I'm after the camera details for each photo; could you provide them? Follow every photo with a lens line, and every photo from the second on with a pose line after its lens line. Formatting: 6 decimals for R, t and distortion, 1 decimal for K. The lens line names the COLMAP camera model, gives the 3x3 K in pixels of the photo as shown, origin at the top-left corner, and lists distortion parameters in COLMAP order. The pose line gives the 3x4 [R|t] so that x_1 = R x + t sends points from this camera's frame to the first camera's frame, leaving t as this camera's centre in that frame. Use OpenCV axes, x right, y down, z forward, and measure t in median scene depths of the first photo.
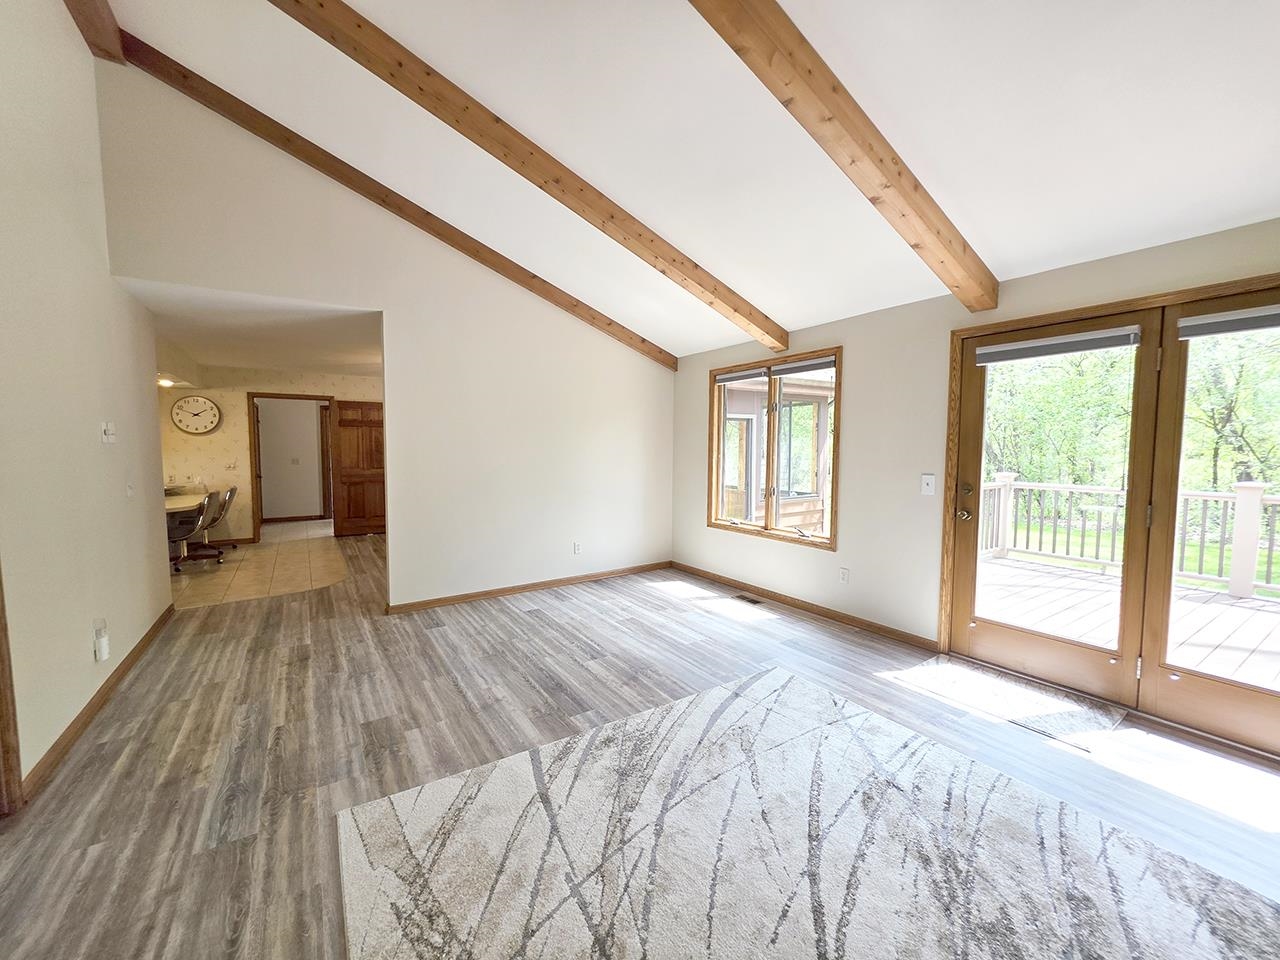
lens RADIAL K [[513.8, 0, 638.1], [0, 513.8, 482.0], [0, 0, 1]] dist [-0.002294, 0.001116]
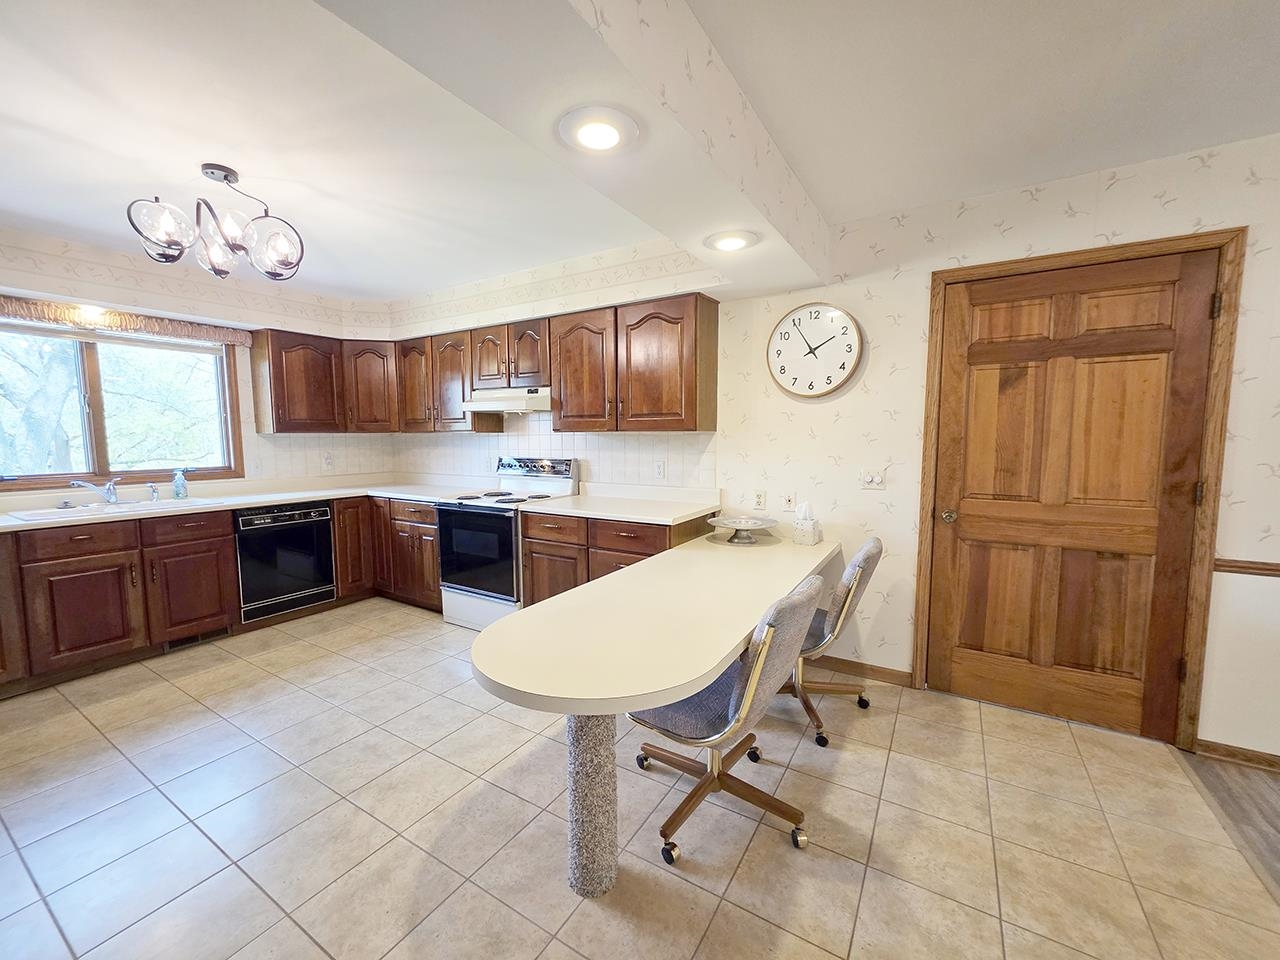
lens RADIAL K [[513.8, 0, 632.9], [0, 513.8, 474.2], [0, 0, 1]] dist [-0.002294, 0.001116]
pose [[0.413625, 0.073868, -0.907446, -0.535714], [-0.059861, 0.996753, 0.053853, -0.045364], [0.908477, 0.032046, 0.416704, 0.695205]]
